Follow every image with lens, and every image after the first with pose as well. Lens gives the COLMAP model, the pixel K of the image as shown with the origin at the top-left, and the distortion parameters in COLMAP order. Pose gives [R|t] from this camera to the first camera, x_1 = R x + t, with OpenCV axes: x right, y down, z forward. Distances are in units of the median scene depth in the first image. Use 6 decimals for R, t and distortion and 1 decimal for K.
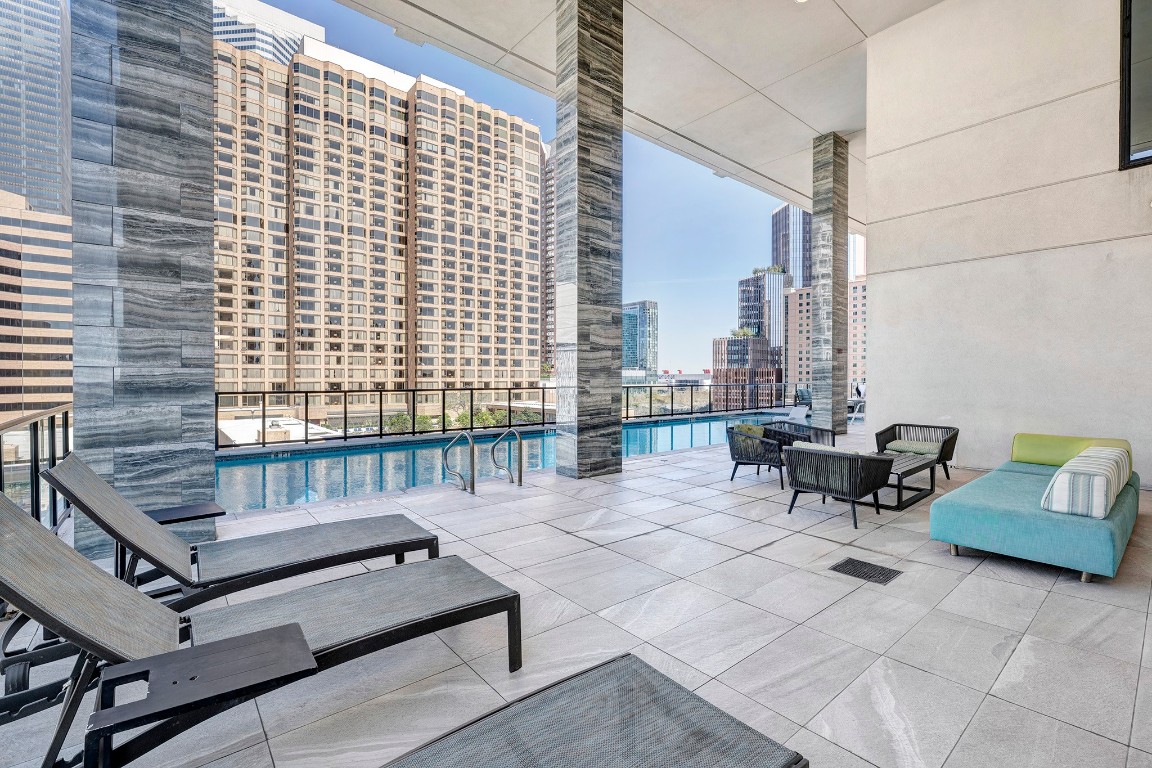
lens RADIAL K [[495.9, 0, 561.3], [0, 495.9, 370.9], [0, 0, 1]] dist [0.001627, -0.001249]
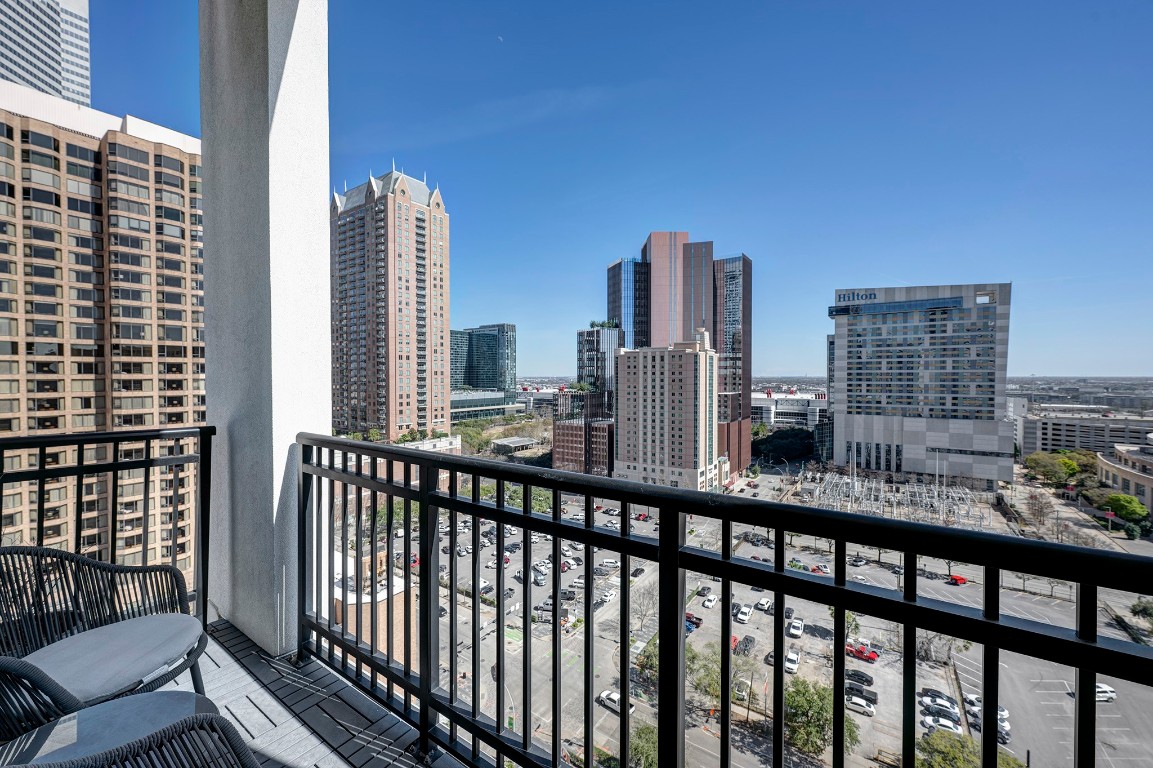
lens RADIAL K [[460.1, 0, 571.3], [0, 460.1, 383.0], [0, 0, 1]] dist [-0.001781, 0.000404]
pose [[0.957804, -0.018175, 0.286847, 0.150469], [0.011233, 0.999603, 0.025831, -0.231610], [-0.287202, -0.021519, 0.957628, 0.171105]]
